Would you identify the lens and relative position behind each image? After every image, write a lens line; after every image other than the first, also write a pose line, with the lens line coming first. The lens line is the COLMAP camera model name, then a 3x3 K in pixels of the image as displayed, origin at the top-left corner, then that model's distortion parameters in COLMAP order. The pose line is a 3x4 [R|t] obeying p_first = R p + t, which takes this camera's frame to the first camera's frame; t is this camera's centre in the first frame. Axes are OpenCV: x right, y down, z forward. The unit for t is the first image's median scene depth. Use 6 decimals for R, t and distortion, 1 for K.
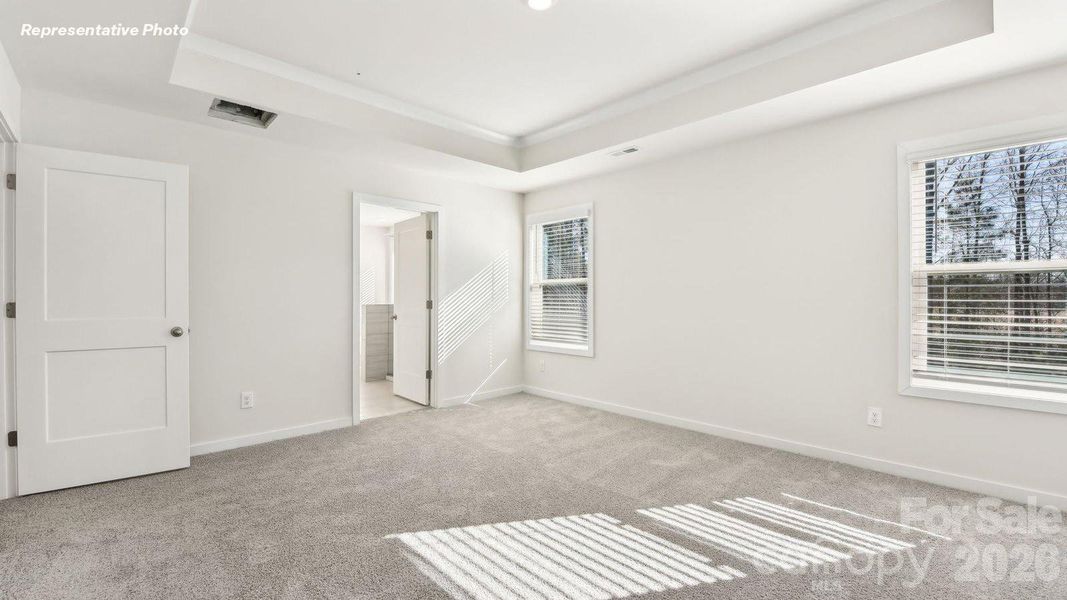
lens RADIAL K [[446.2, 0, 529.6], [0, 446.2, 300.8], [0, 0, 1]] dist [-0.014749, -0.001931]
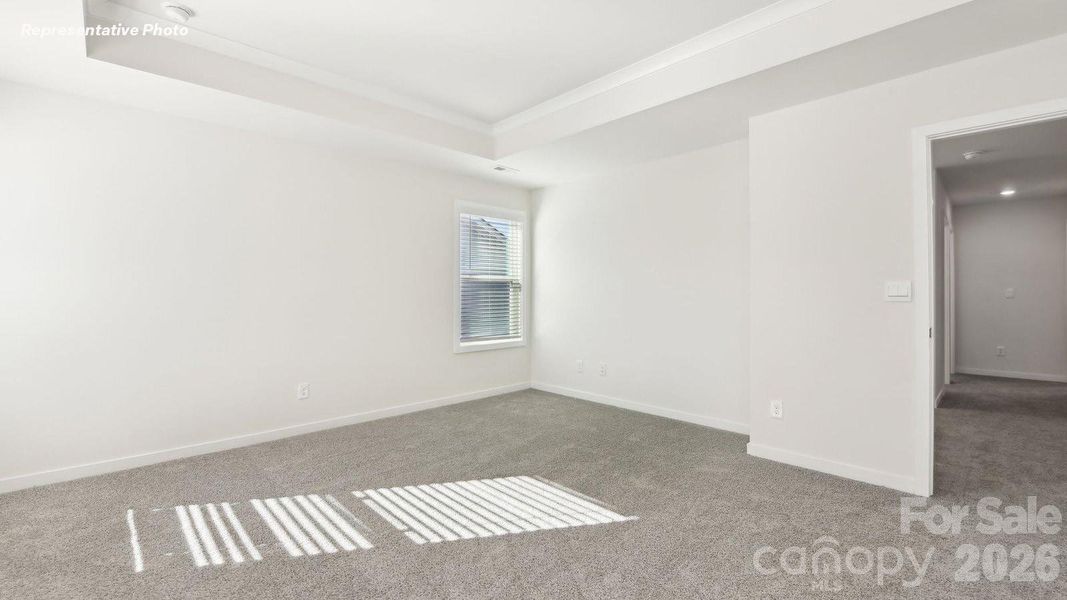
lens RADIAL K [[446.2, 0, 537.3], [0, 446.2, 295.9], [0, 0, 1]] dist [-0.014749, -0.001931]
pose [[-0.999840, 0.000554, -0.017886, -0.058541], [0.000532, 0.999999, 0.001264, -0.005066], [0.017886, 0.001254, -0.999839, 1.927051]]
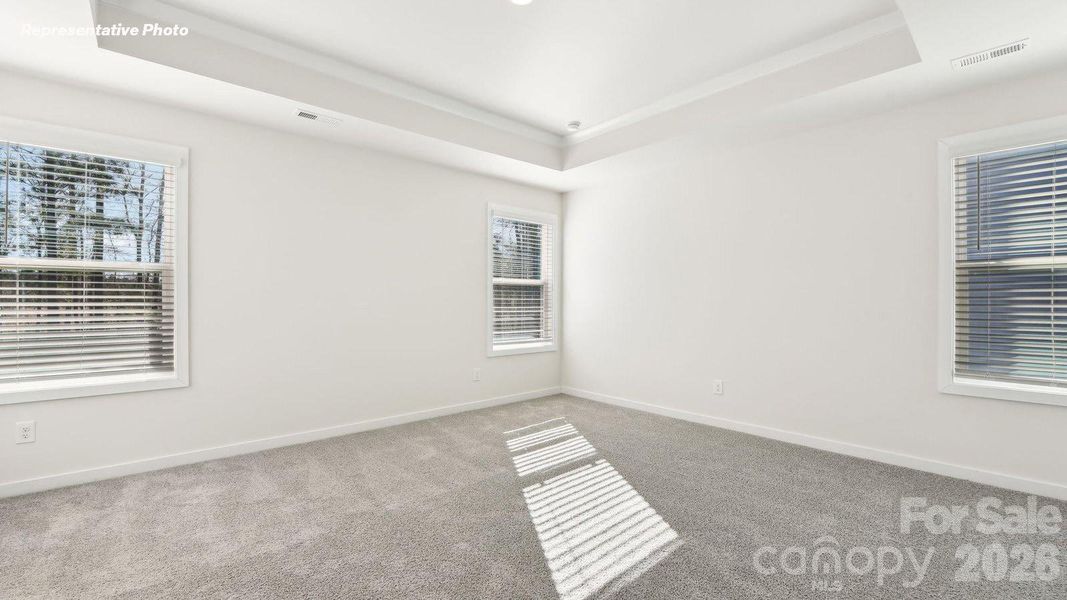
lens RADIAL K [[446.2, 0, 532.7], [0, 446.2, 299.9], [0, 0, 1]] dist [-0.014749, -0.001931]
pose [[0.031866, -0.001368, 0.999491, -0.987019], [0.001751, 0.999998, 0.001312, 0.000386], [-0.999491, 0.001708, 0.031869, 0.968156]]
